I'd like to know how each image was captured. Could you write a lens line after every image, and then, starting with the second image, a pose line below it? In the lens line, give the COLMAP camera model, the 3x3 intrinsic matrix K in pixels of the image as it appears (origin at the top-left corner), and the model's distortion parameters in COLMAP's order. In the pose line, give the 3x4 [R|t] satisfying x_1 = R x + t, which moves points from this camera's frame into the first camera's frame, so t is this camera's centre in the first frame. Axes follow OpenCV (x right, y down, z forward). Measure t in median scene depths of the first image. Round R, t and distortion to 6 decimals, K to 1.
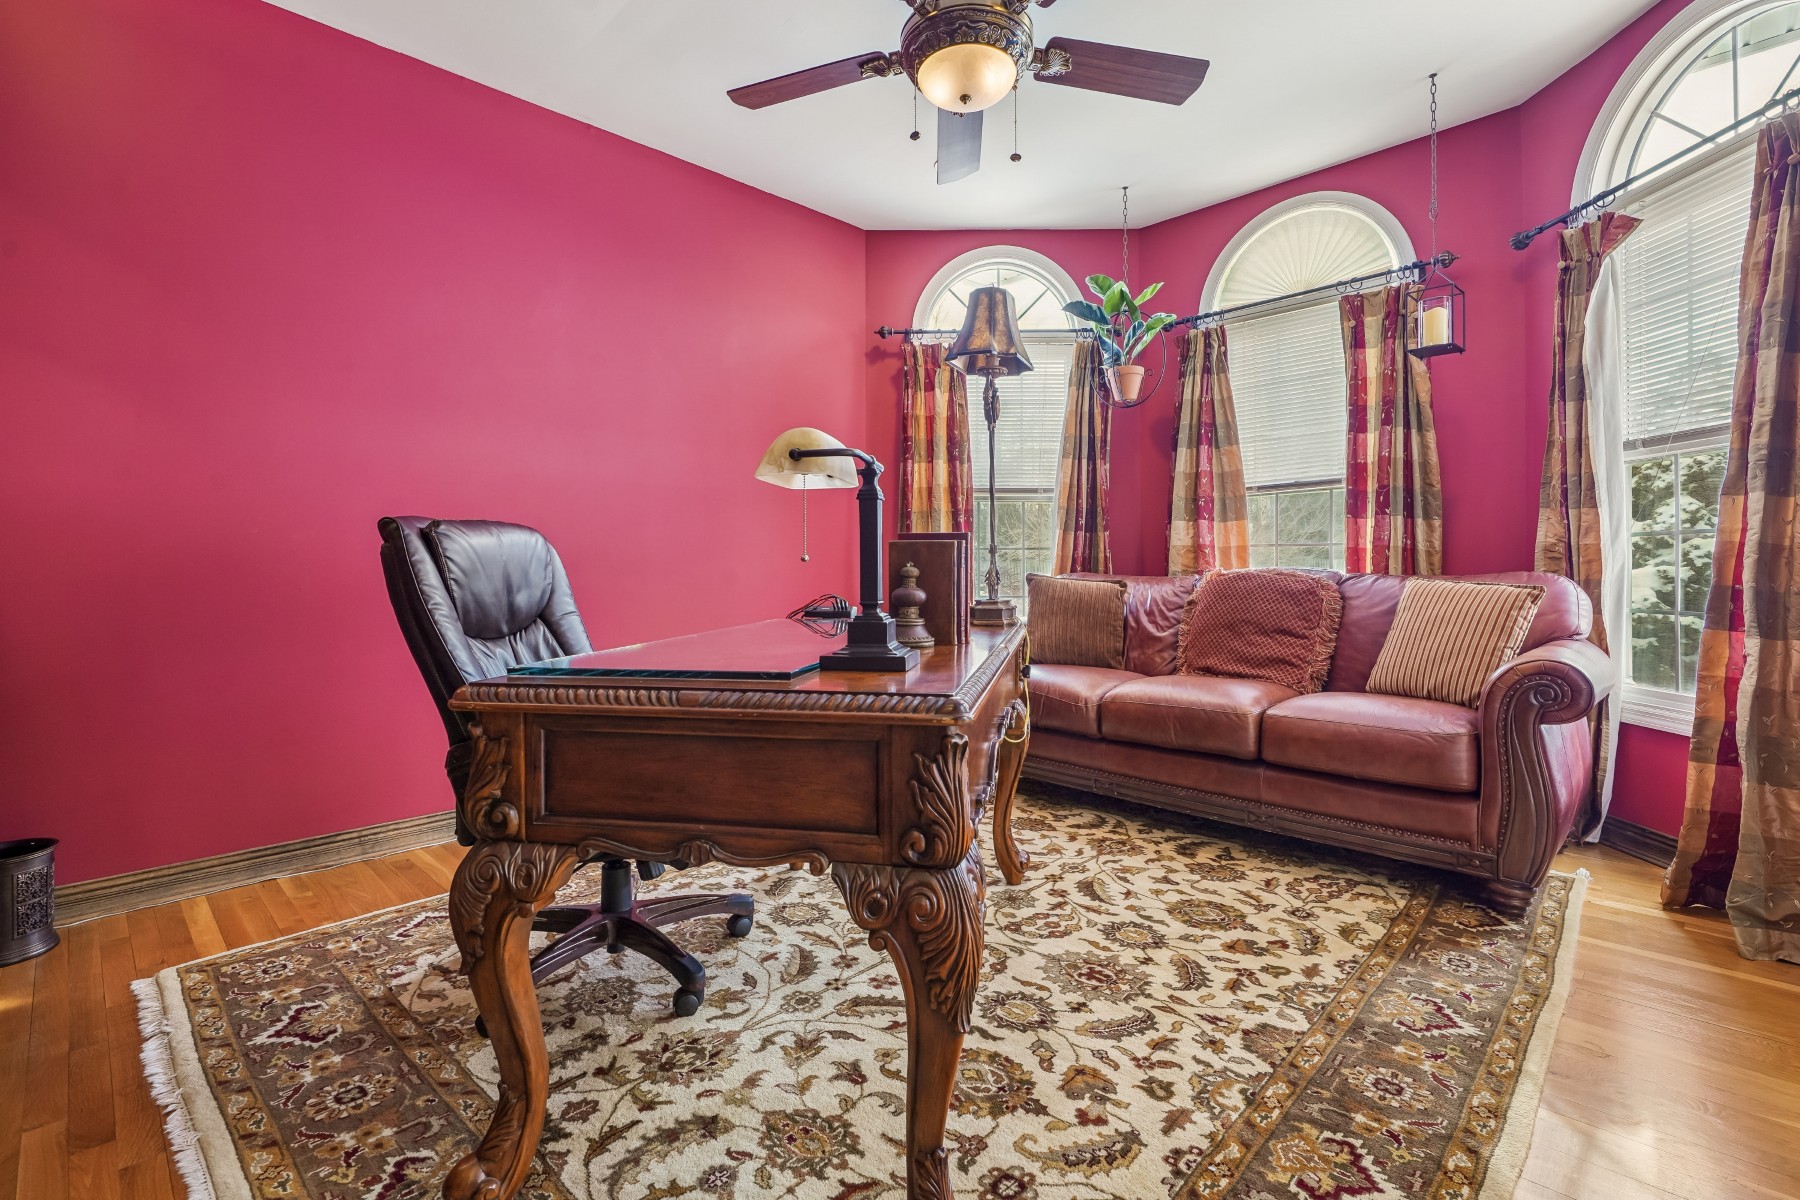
lens RADIAL K [[844.5, 0, 899.3], [0, 844.5, 593.5], [0, 0, 1]] dist [-0.010821, 0.001460]
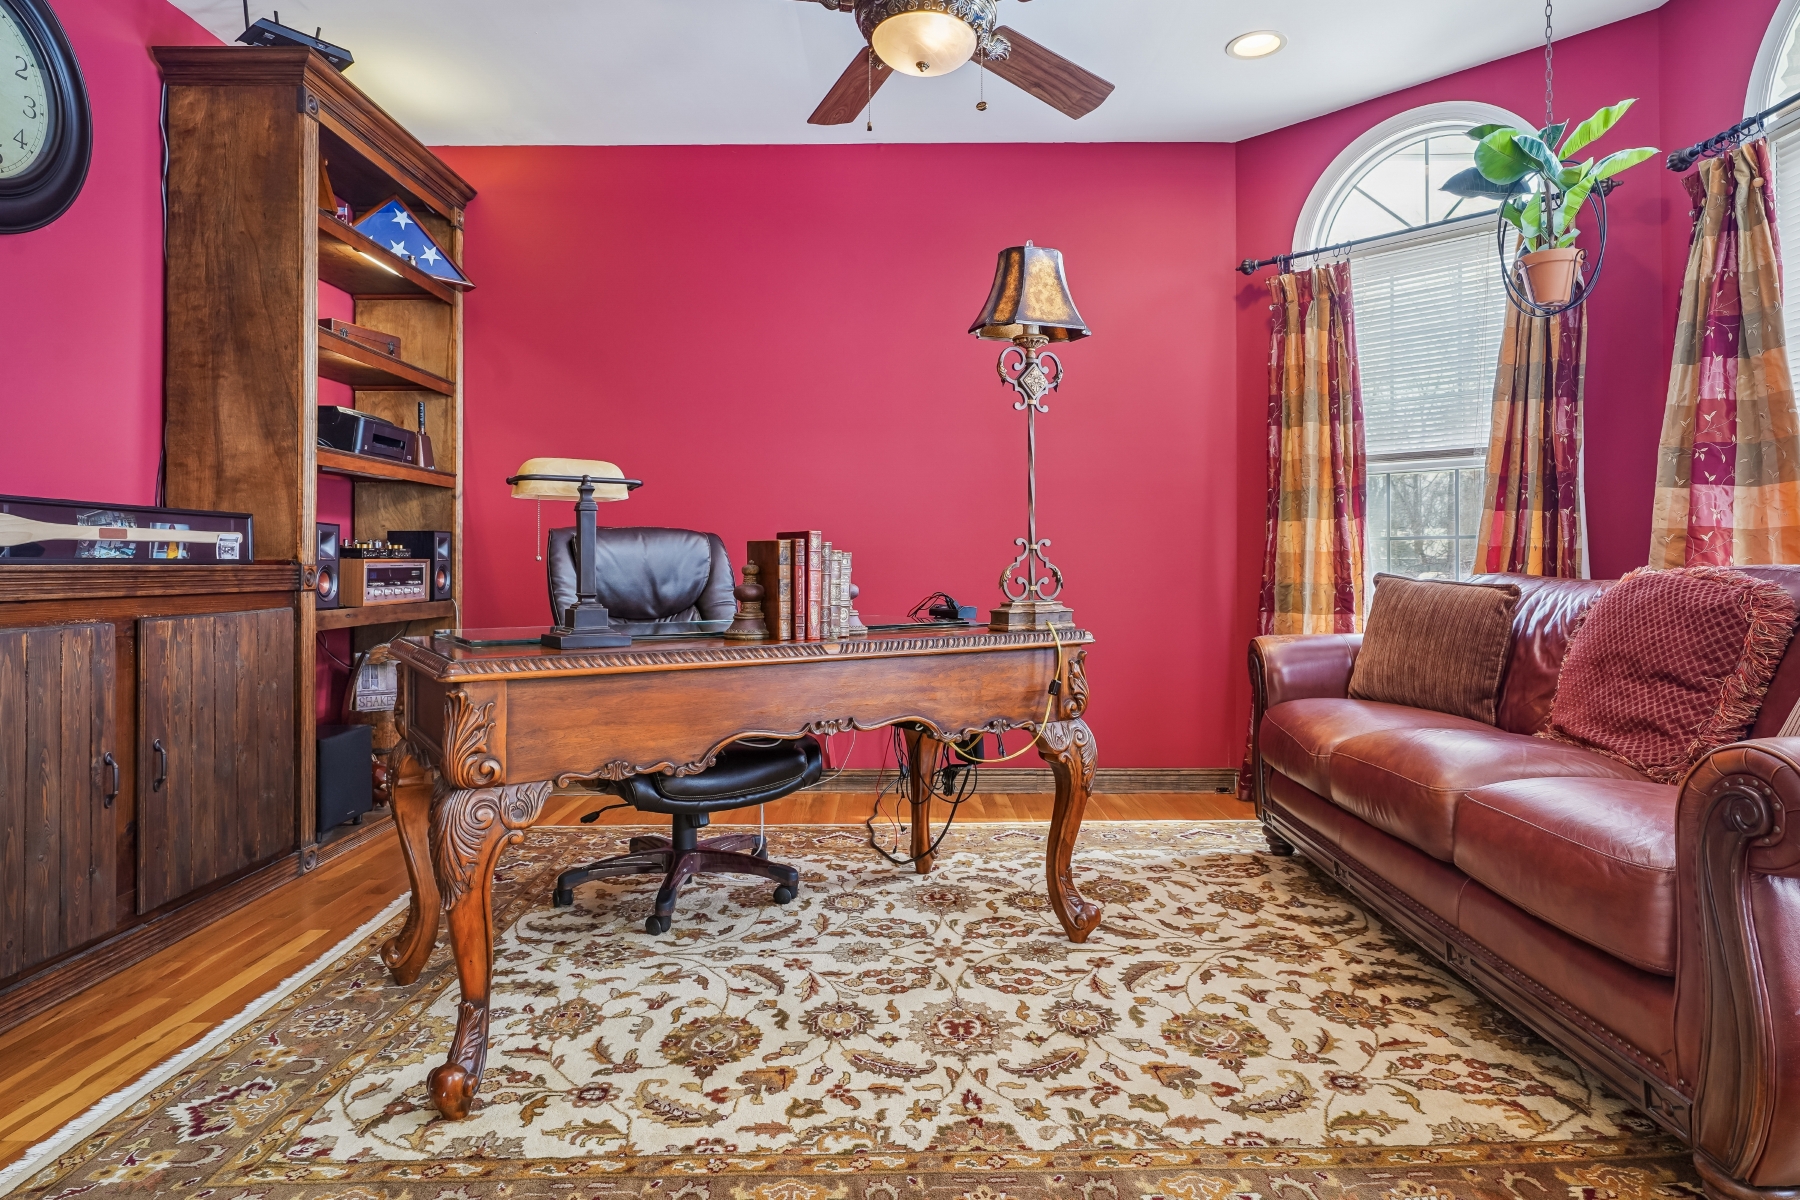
lens RADIAL K [[1035.7, 0, 898.1], [0, 1035.7, 585.5], [0, 0, 1]] dist [-0.002043, -0.001484]
pose [[0.694754, 0.018397, -0.719012, 0.797884], [-0.022804, 0.999734, 0.003545, -0.010776], [0.718886, 0.013933, 0.694989, 0.159437]]
